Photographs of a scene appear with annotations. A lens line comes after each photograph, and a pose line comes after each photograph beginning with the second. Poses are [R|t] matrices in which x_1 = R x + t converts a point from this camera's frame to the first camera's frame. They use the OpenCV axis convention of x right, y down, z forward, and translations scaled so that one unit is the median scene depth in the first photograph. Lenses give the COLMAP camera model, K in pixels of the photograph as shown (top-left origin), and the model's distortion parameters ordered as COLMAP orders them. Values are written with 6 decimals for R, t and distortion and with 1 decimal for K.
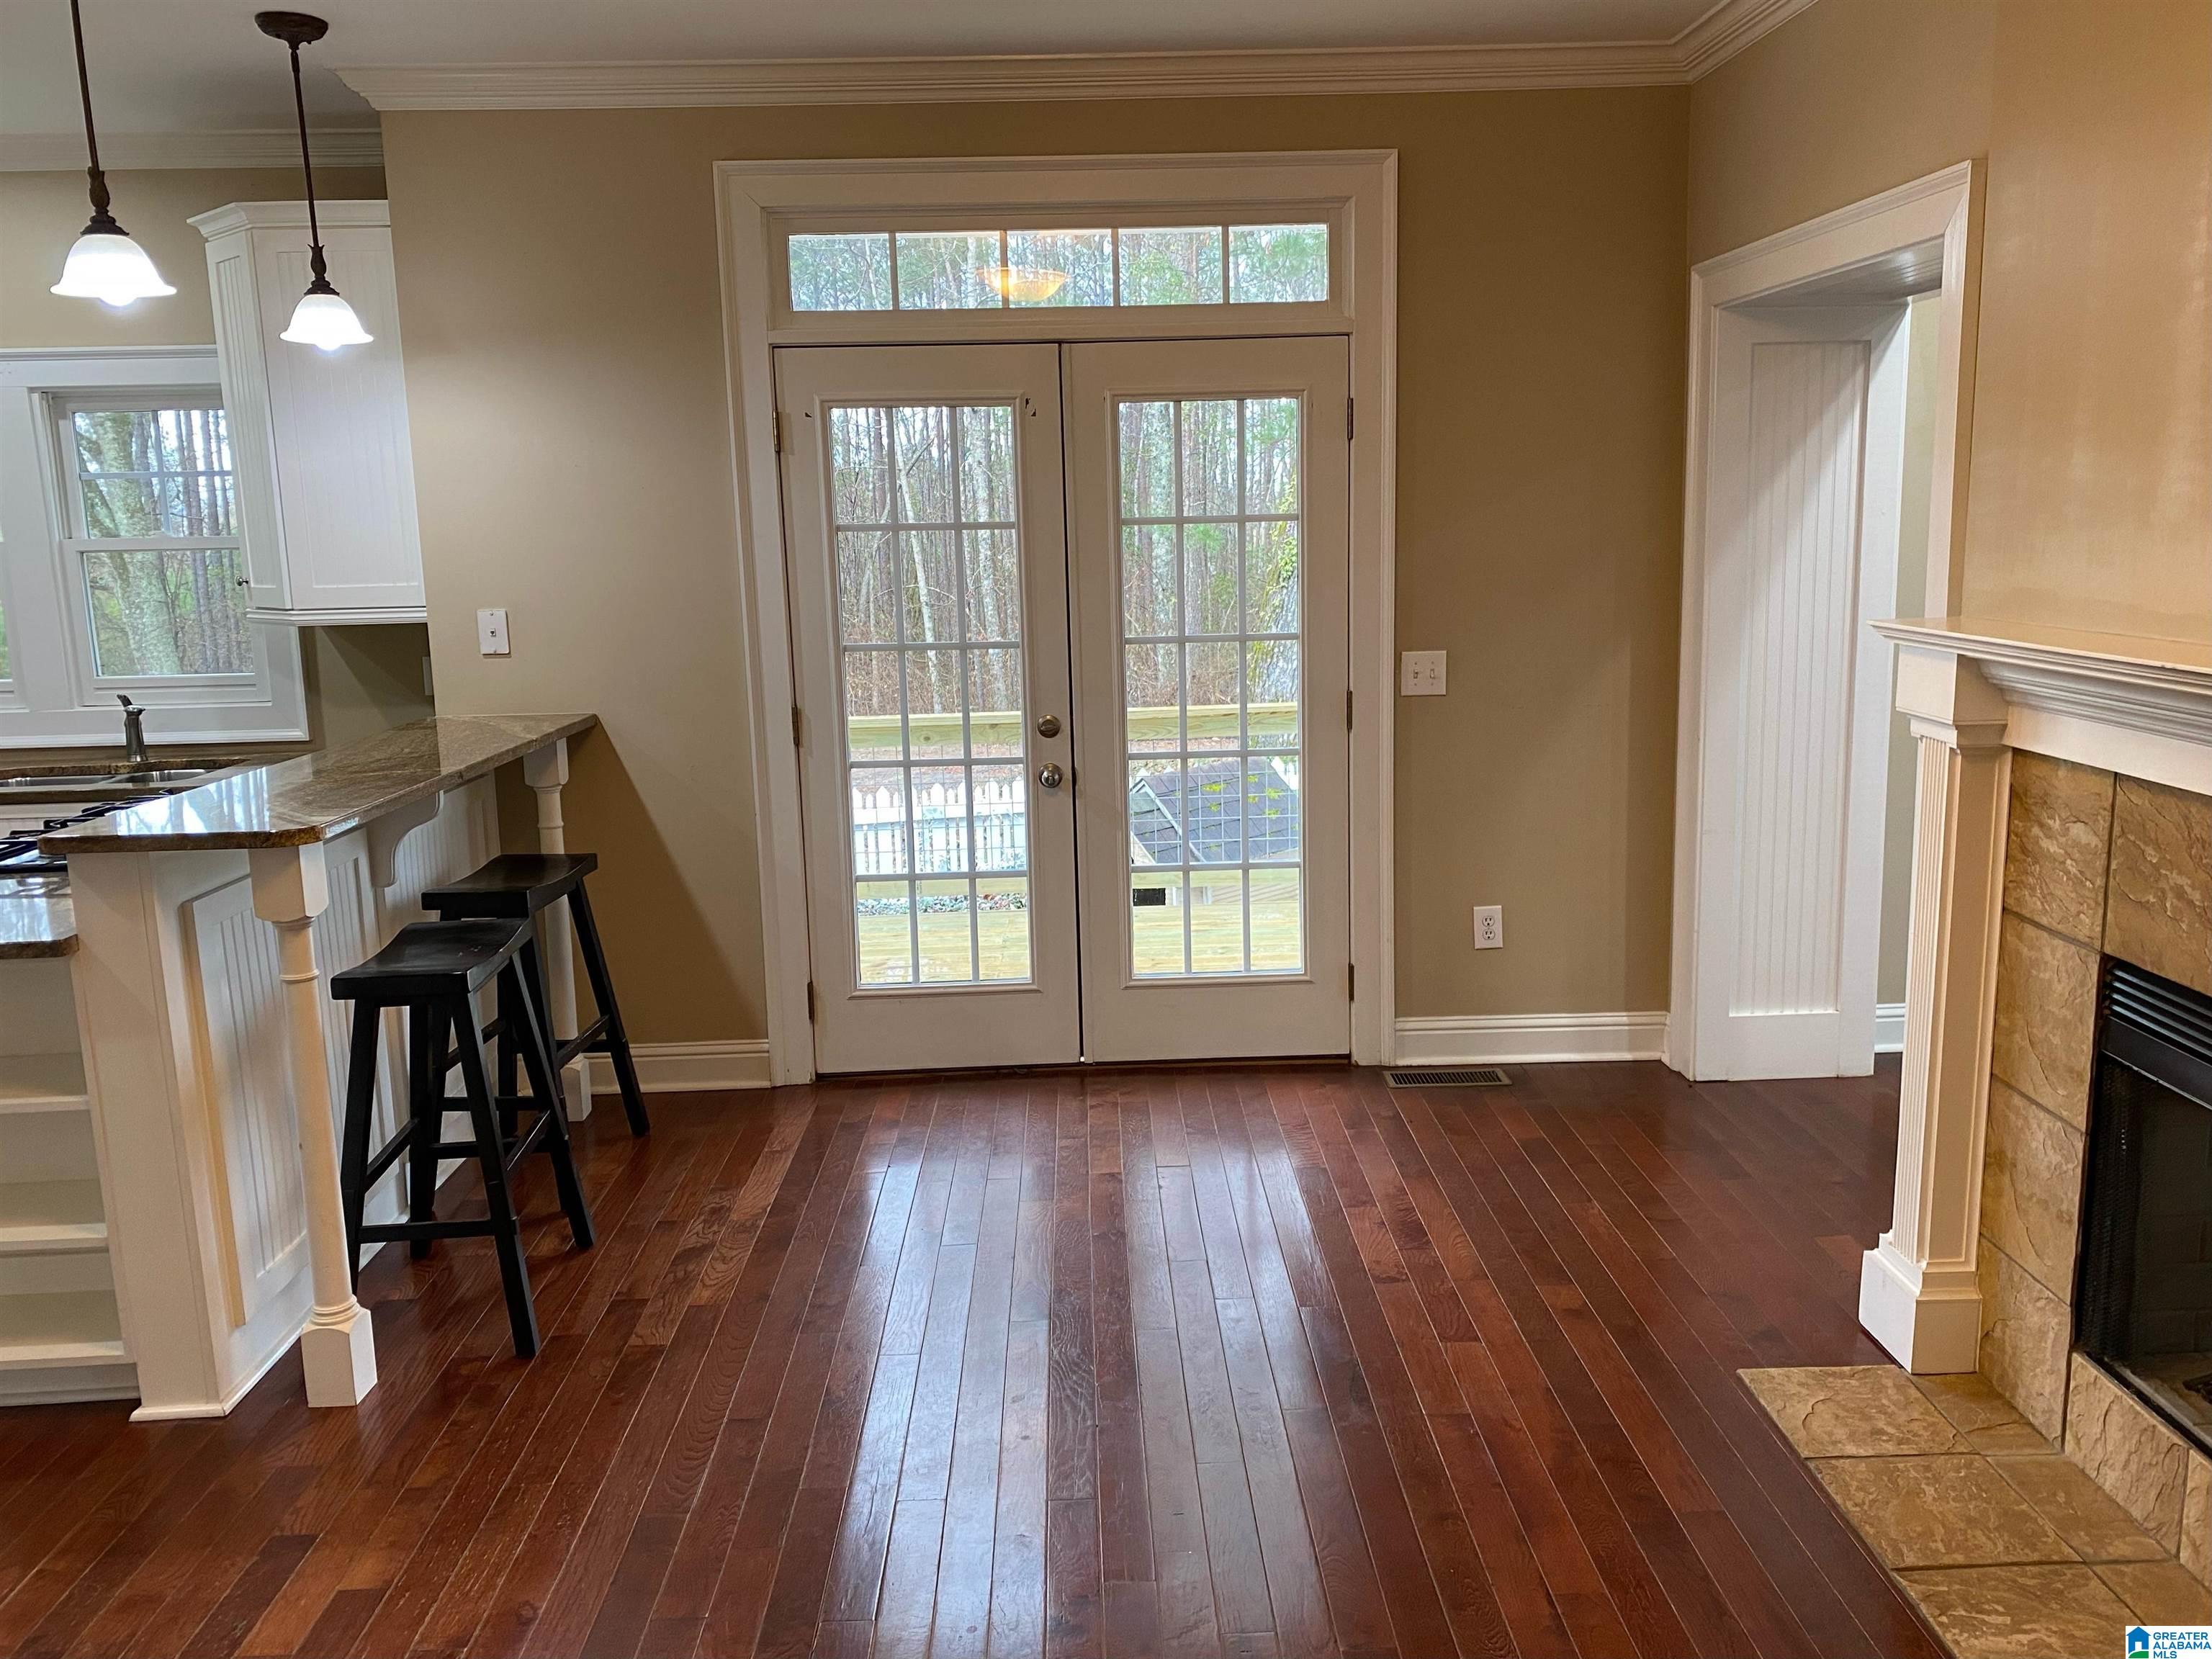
lens RADIAL K [[1668.4, 0, 1106.0], [0, 1668.4, 829.5], [0, 0, 1]] dist [0.033337, -0.069951]
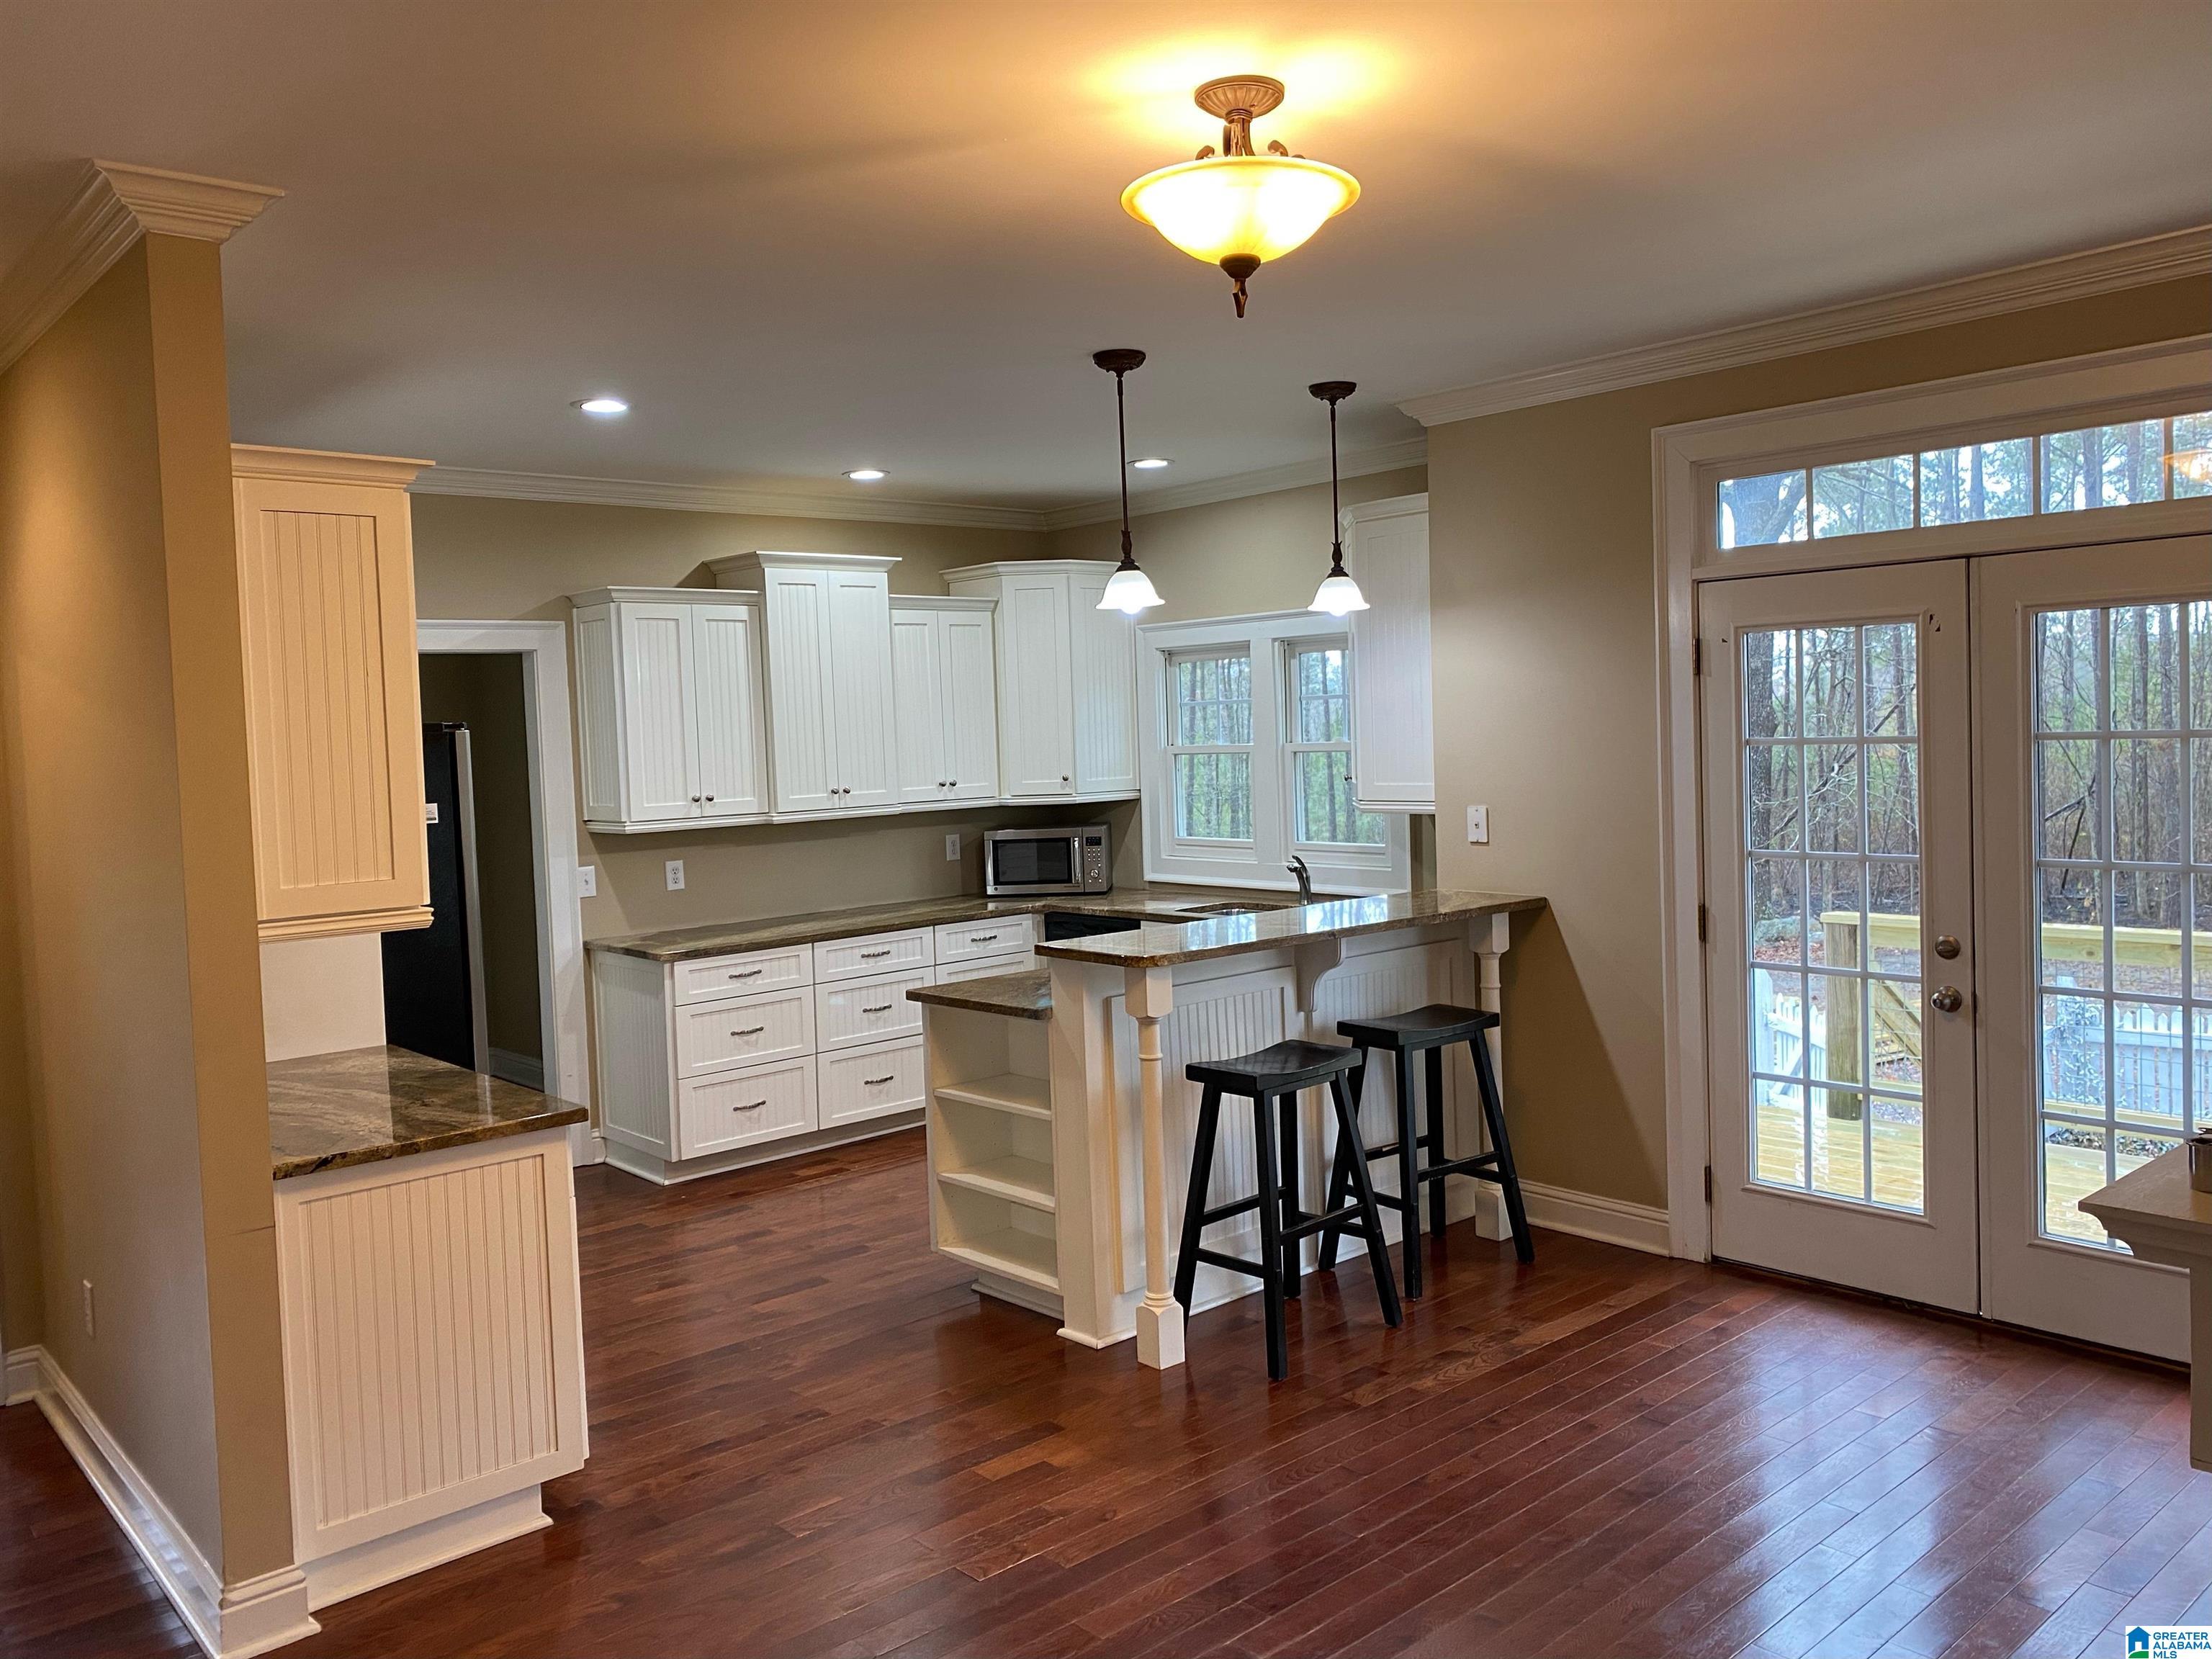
lens RADIAL K [[1668.4, 0, 1106.0], [0, 1668.4, 829.5], [0, 0, 1]] dist [0.033337, -0.069951]
pose [[0.626560, 0.047638, -0.777916, 0.421478], [-0.124502, 0.991430, -0.039566, -0.031725], [0.769364, 0.121643, 0.627122, 0.018405]]
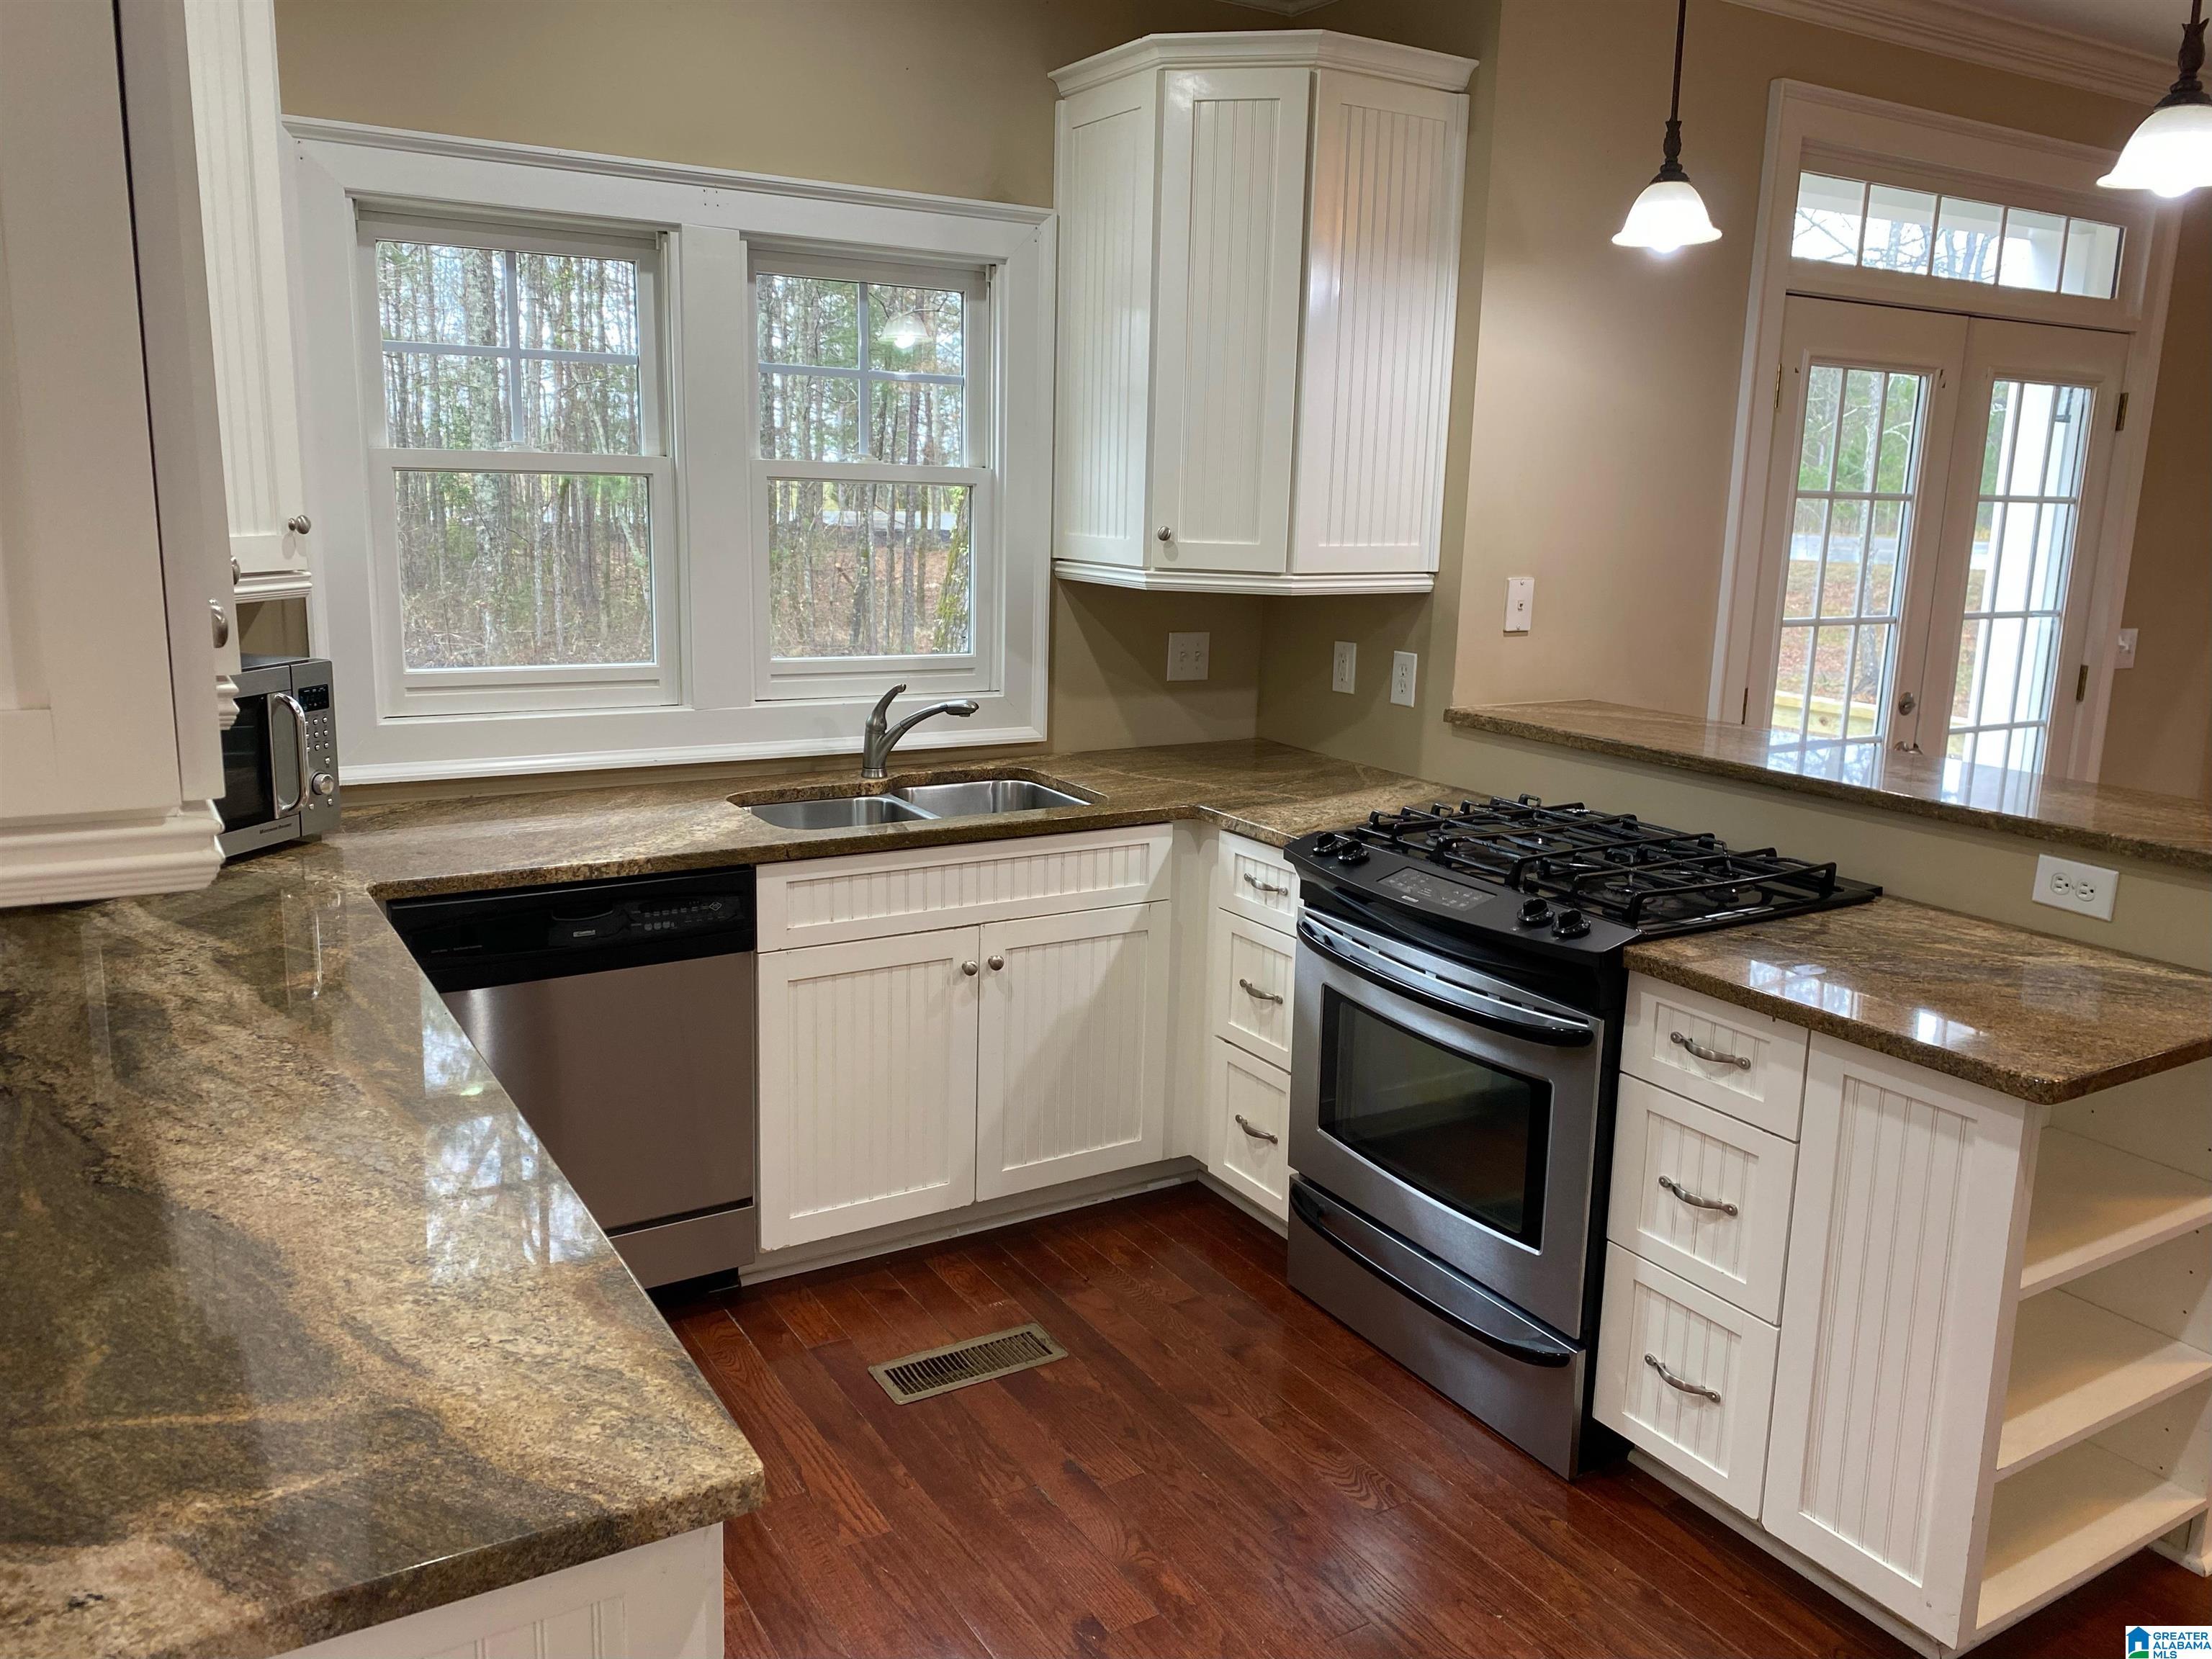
lens RADIAL K [[1668.4, 0, 1106.0], [0, 1668.4, 829.5], [0, 0, 1]] dist [0.033337, -0.069951]
pose [[0.873725, -0.056522, 0.483124, -0.957464], [0.042924, 0.998310, 0.039168, -0.047892], [-0.484522, -0.013484, 0.874675, 0.371112]]
